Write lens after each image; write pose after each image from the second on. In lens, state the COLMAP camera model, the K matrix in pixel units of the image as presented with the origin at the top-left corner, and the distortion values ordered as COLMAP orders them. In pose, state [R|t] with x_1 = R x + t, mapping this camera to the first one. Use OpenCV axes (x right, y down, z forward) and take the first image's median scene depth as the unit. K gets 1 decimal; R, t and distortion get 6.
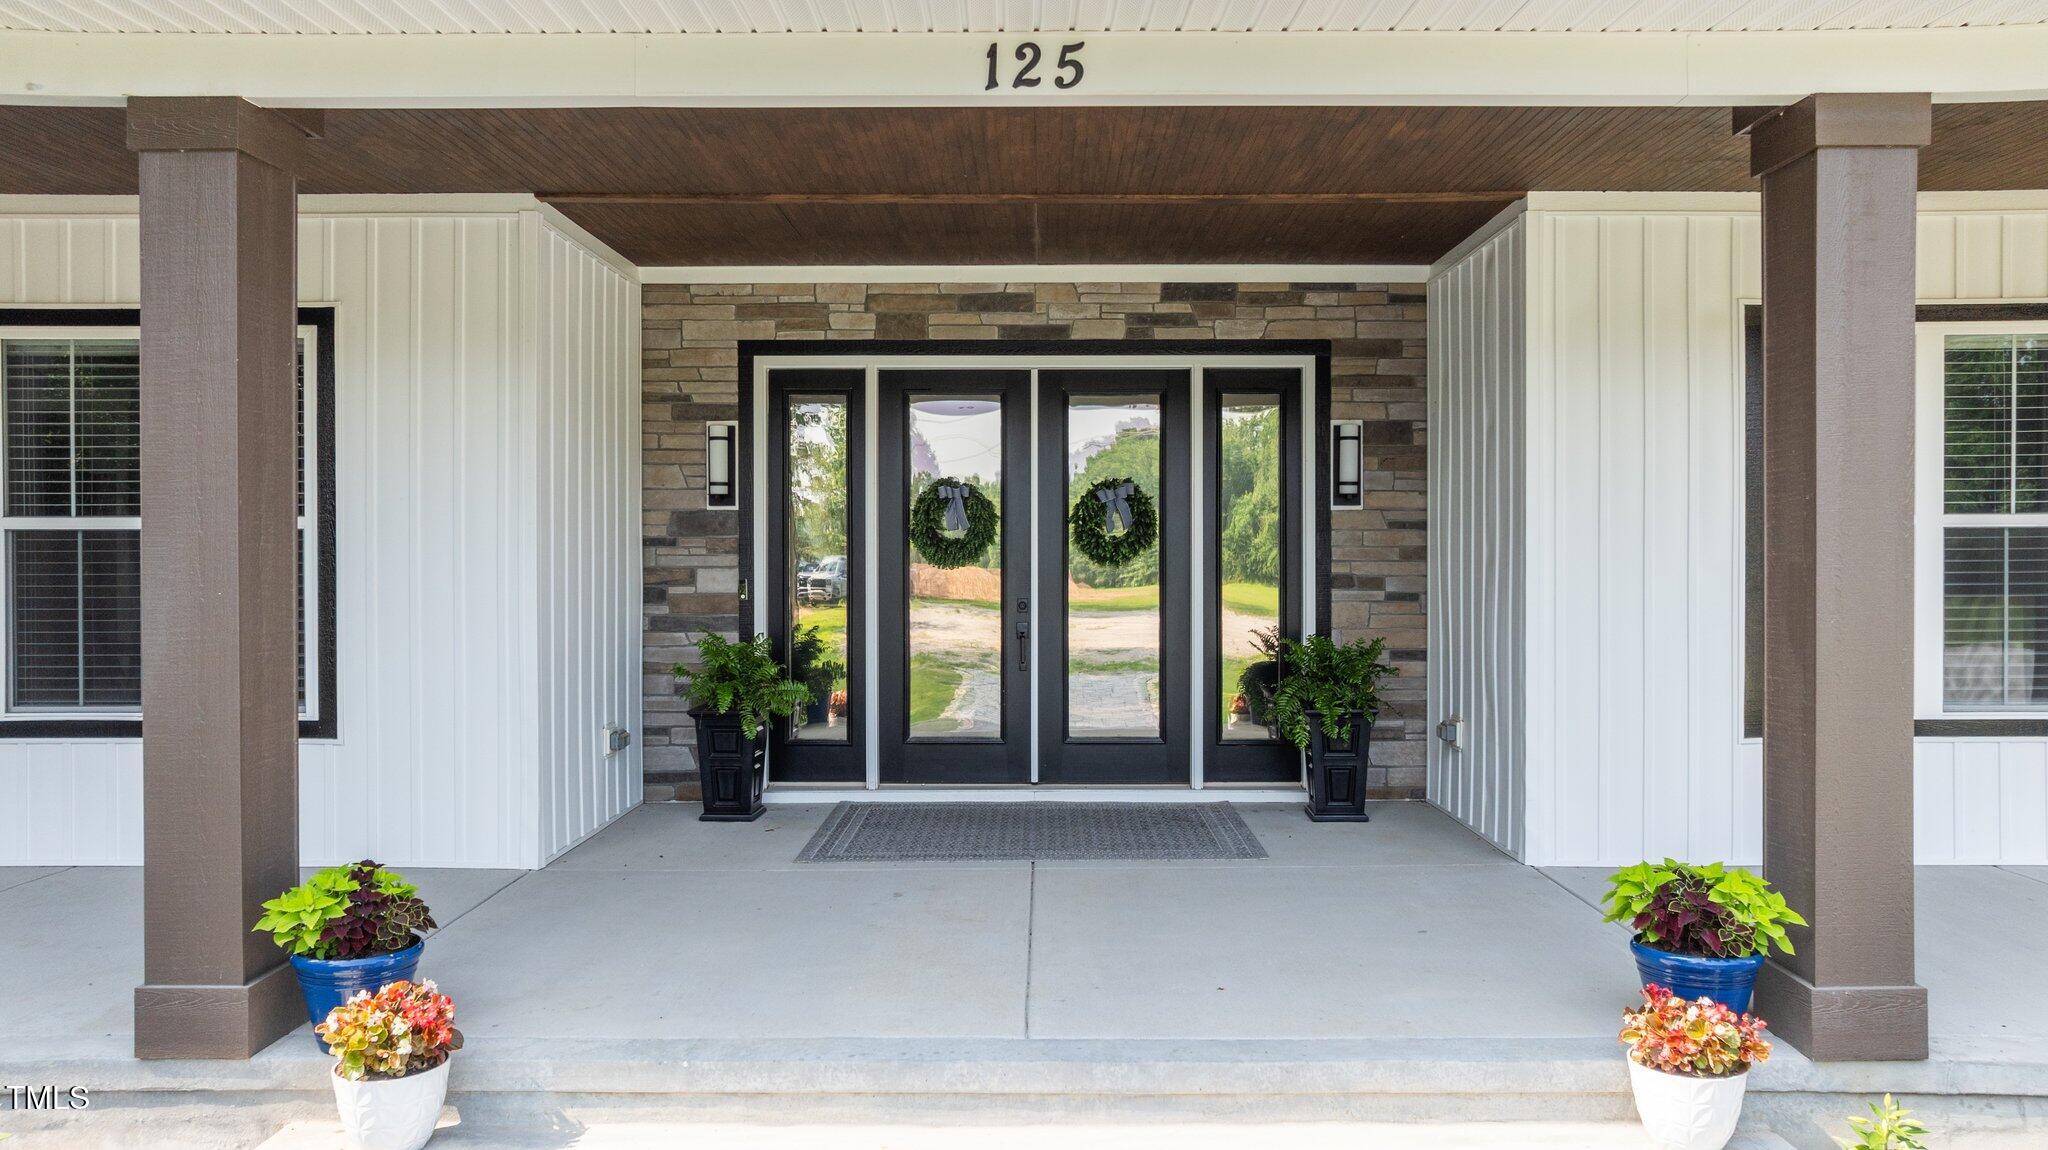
lens RADIAL K [[1463.4, 0, 1035.7], [0, 1463.4, 573.9], [0, 0, 1]] dist [-0.000922, -0.001552]
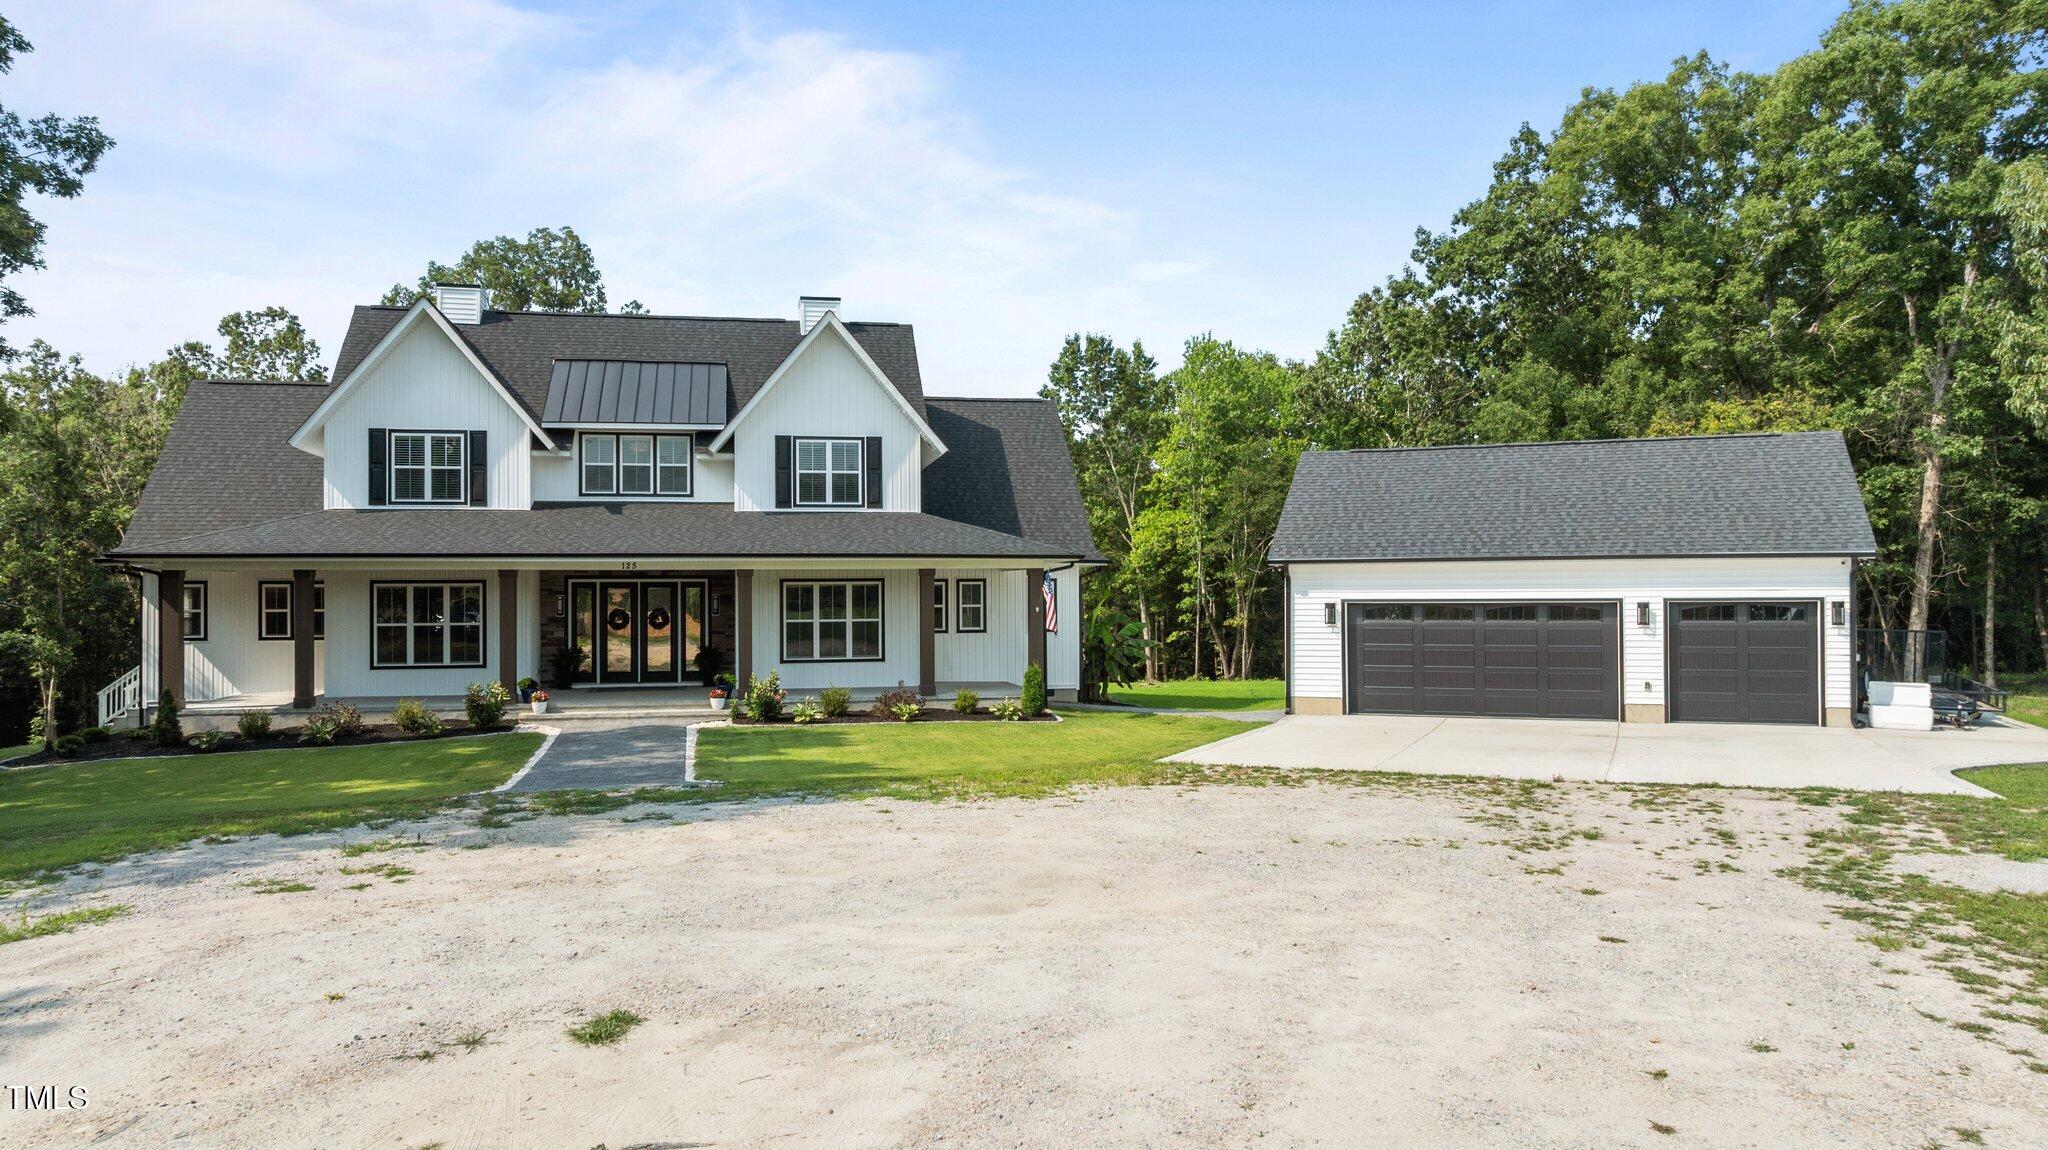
lens RADIAL K [[1463.4, 0, 1035.7], [0, 1463.4, 573.9], [0, 0, 1]] dist [-0.000922, -0.001552]
pose [[0.978726, -0.001631, 0.205164, 0.250782], [0.005866, 0.999782, -0.020033, -0.073852], [-0.205086, 0.020810, 0.978523, -3.309916]]
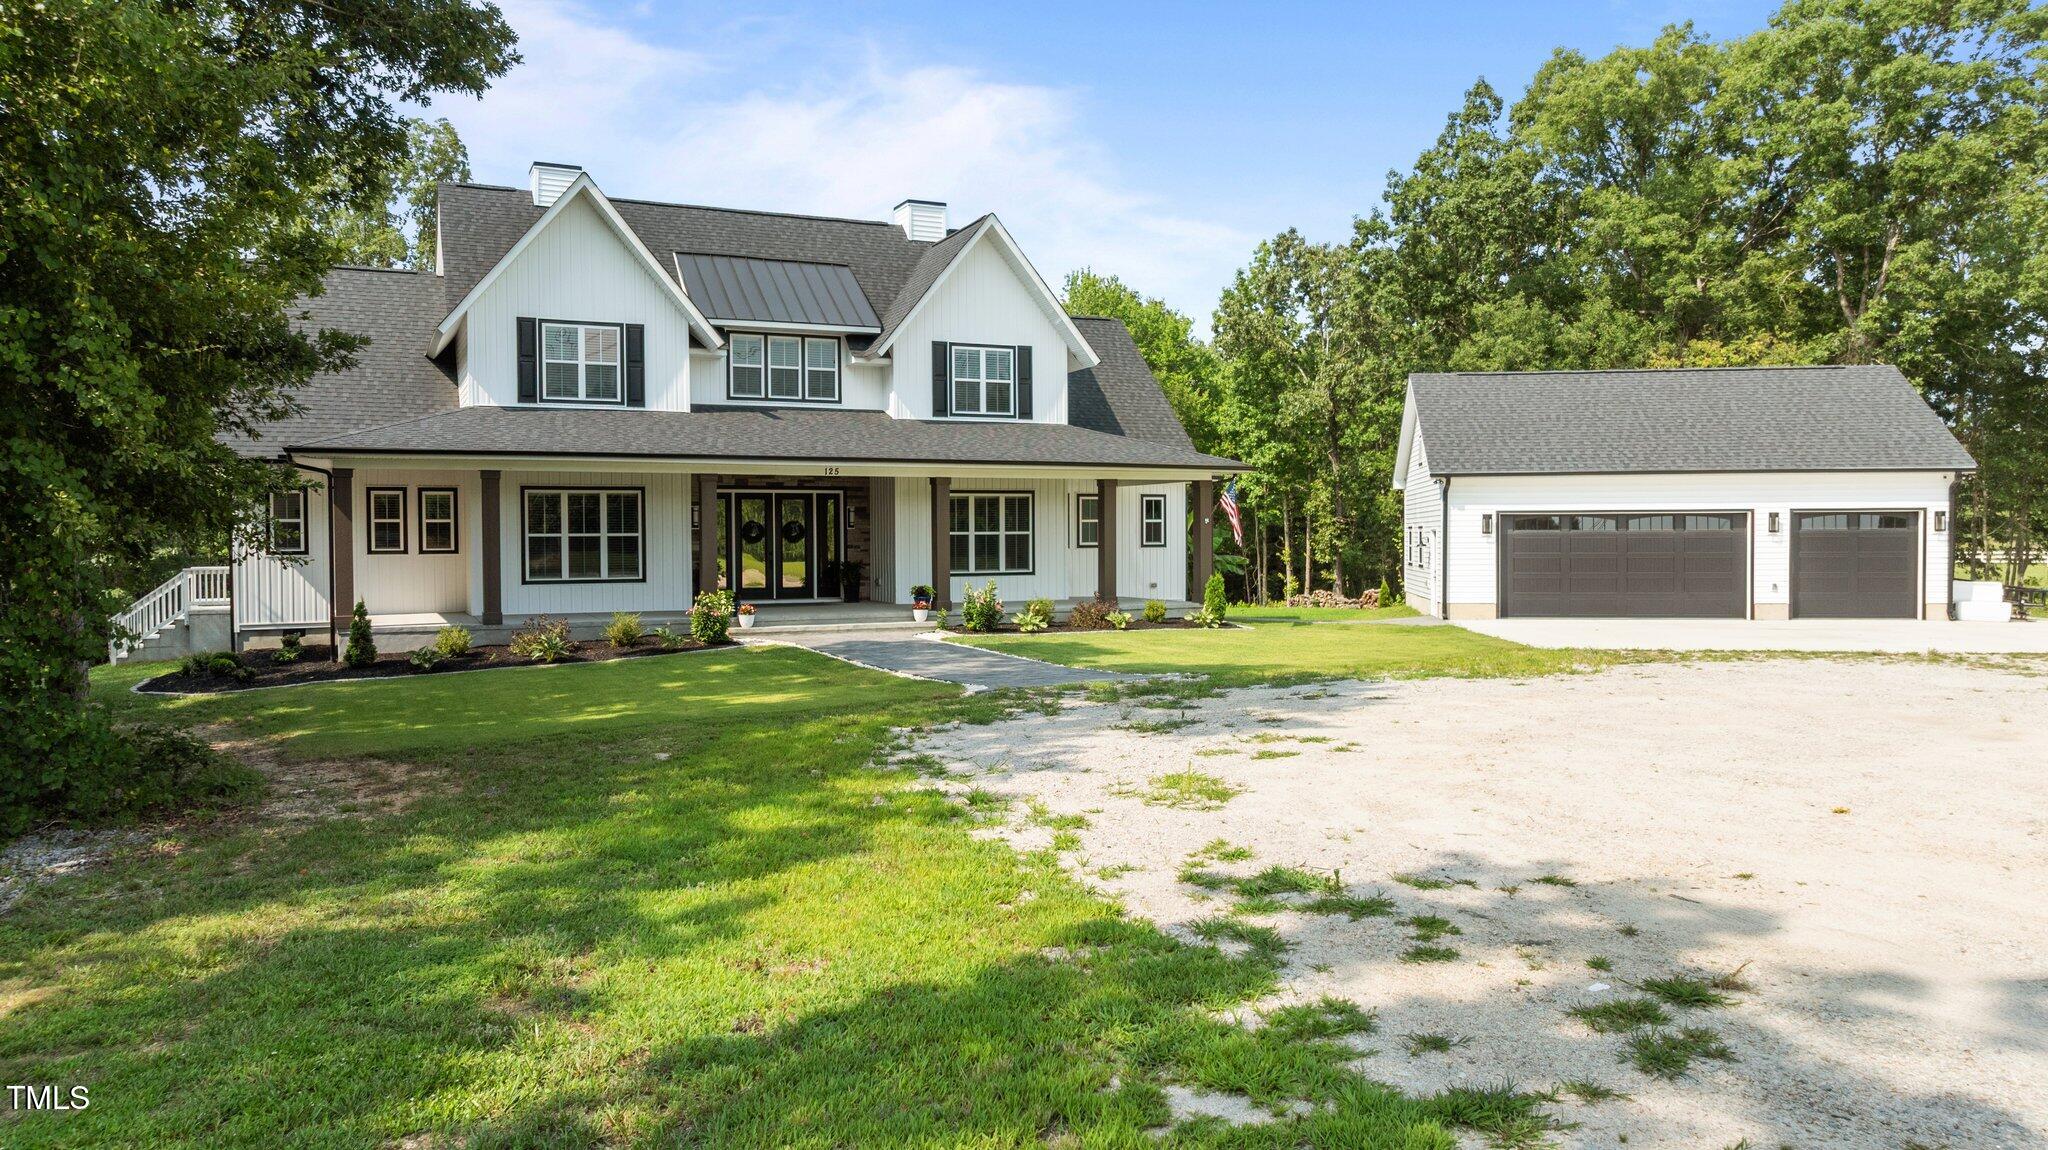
lens RADIAL K [[1463.4, 0, 1035.7], [0, 1463.4, 573.9], [0, 0, 1]] dist [-0.000922, -0.001552]
pose [[0.902030, -0.014447, 0.431431, -1.070655], [0.007744, 0.999821, 0.017291, 0.014186], [-0.431604, -0.012256, 0.901980, -2.860353]]
